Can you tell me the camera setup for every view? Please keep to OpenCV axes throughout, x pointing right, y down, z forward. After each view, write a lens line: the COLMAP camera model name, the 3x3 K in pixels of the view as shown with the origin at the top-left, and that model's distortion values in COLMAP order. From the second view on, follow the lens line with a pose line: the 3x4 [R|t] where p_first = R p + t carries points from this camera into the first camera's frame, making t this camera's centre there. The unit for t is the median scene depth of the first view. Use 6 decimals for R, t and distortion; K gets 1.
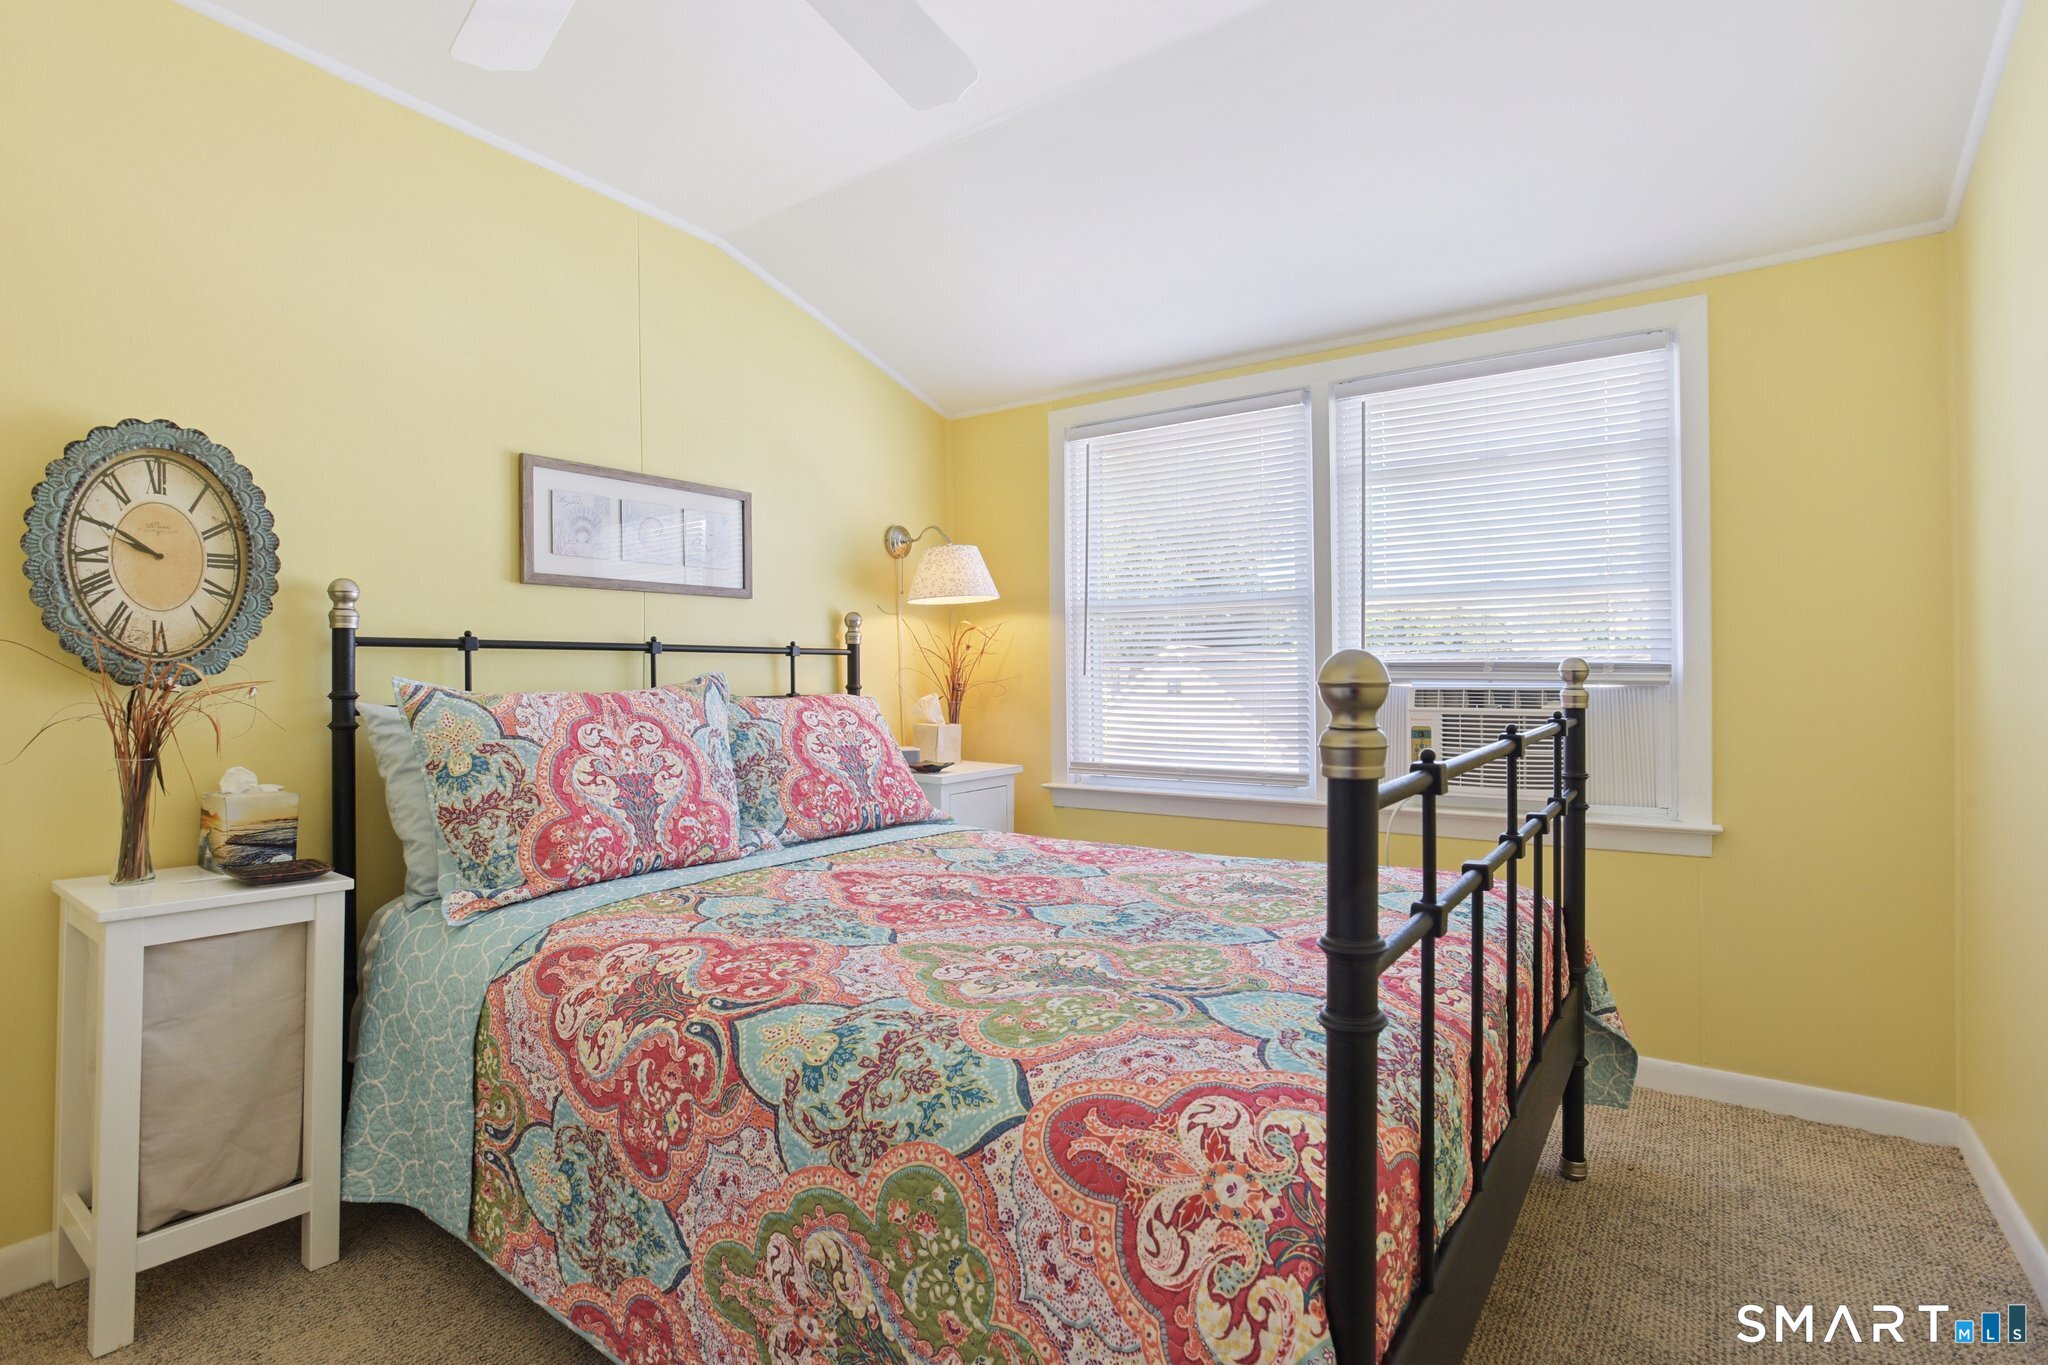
lens RADIAL K [[992.0, 0, 1027.8], [0, 992.0, 685.6], [0, 0, 1]] dist [-0.051066, 0.025528]
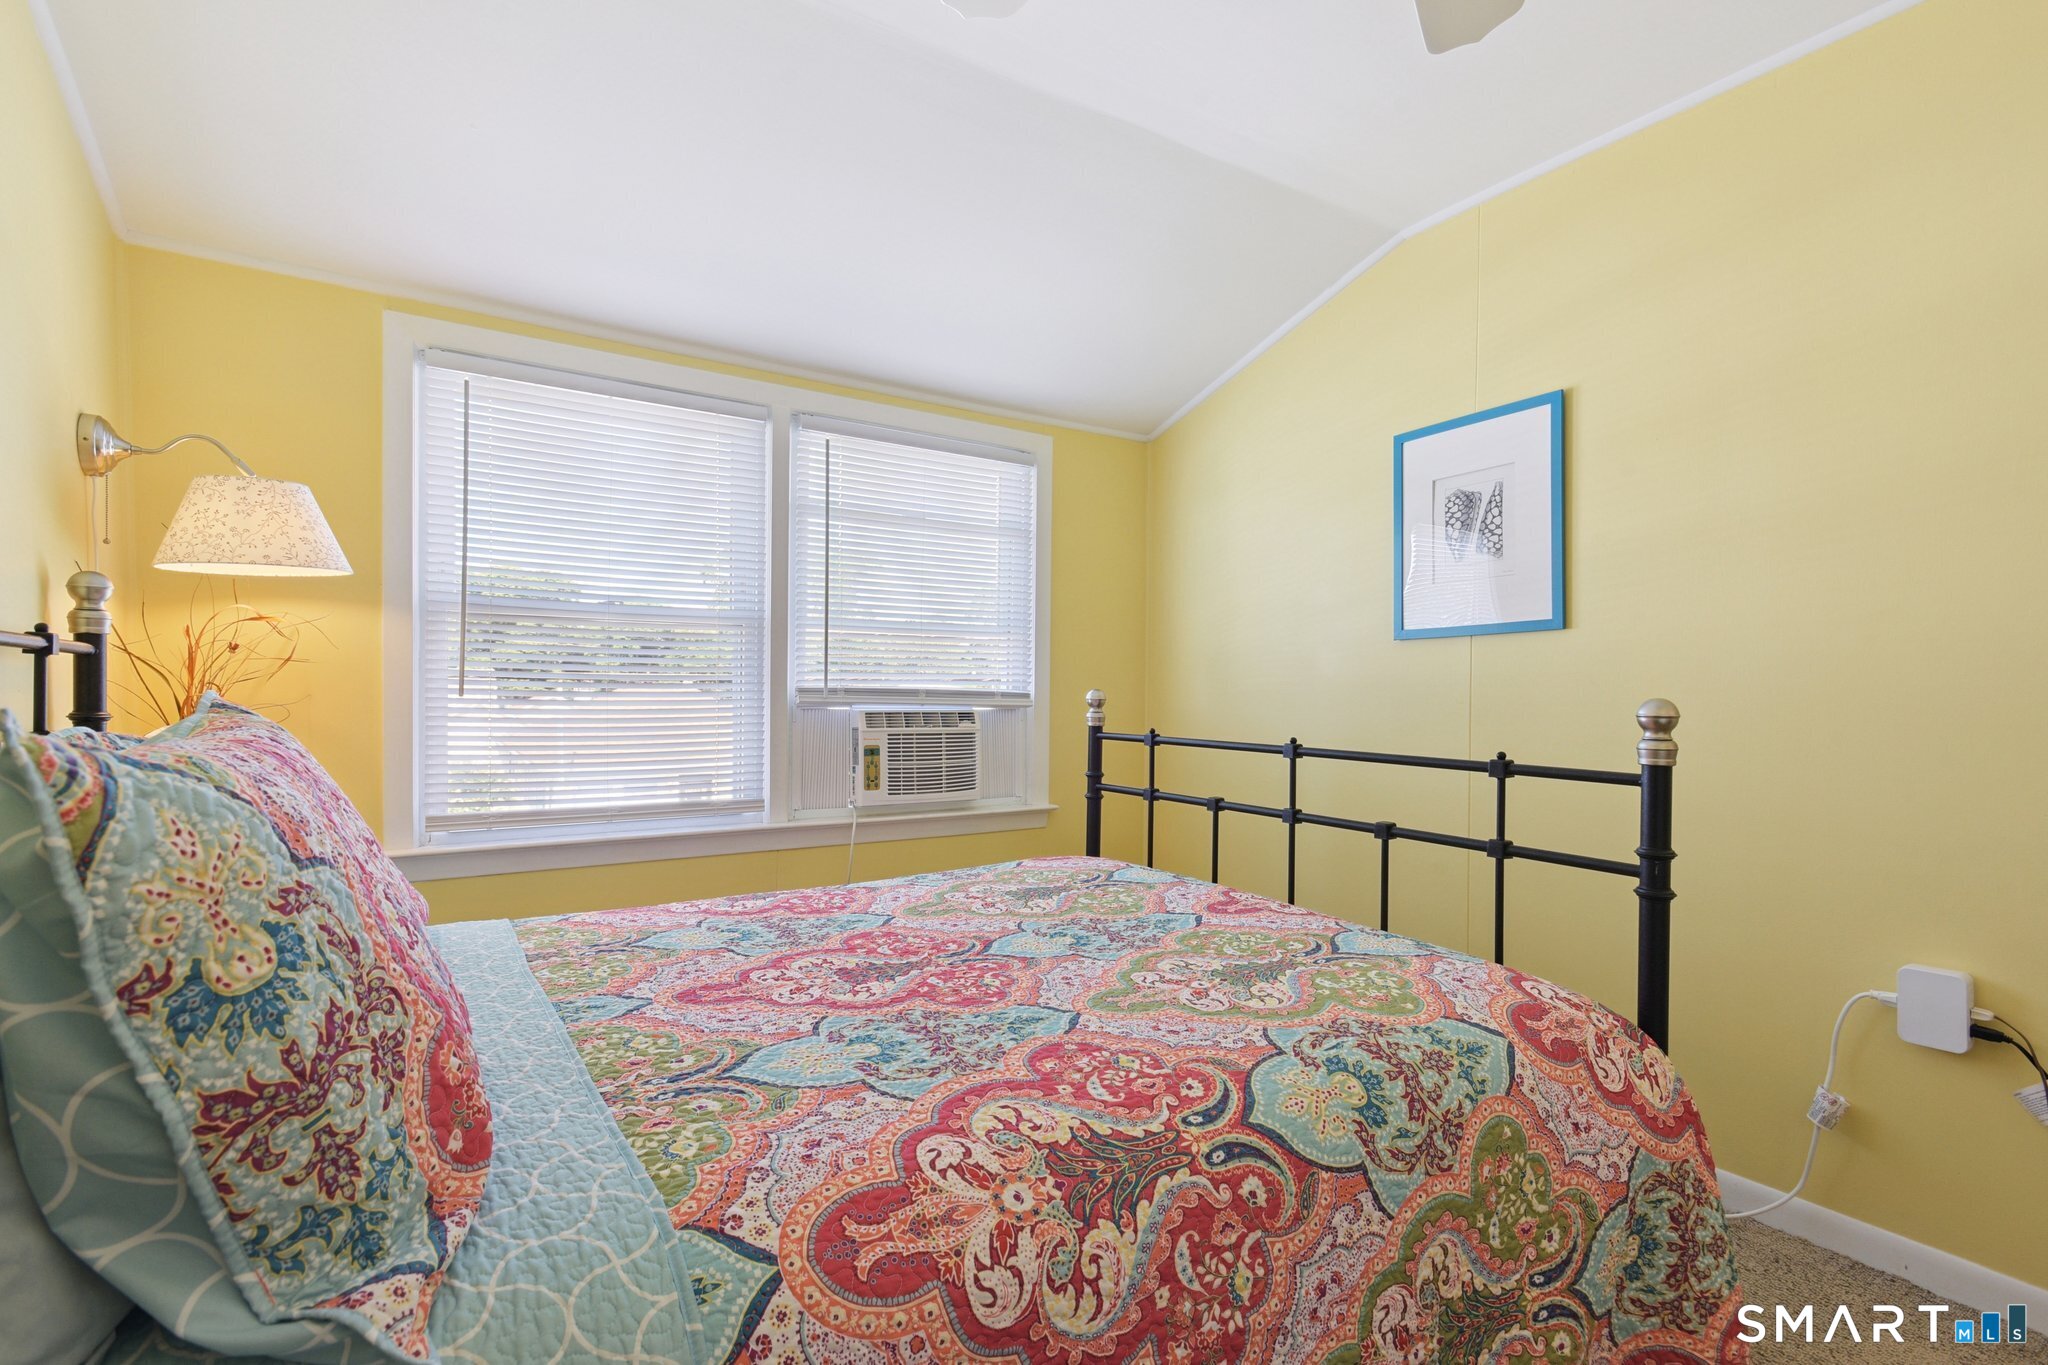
lens RADIAL K [[996.7, 0, 1024.5], [0, 996.7, 672.1], [0, 0, 1]] dist [0.020230, -0.009967]
pose [[0.362646, 0.027082, 0.931533, -1.140956], [-0.001556, 0.999594, -0.028455, -0.018113], [-0.931926, 0.008870, 0.362541, 0.835198]]
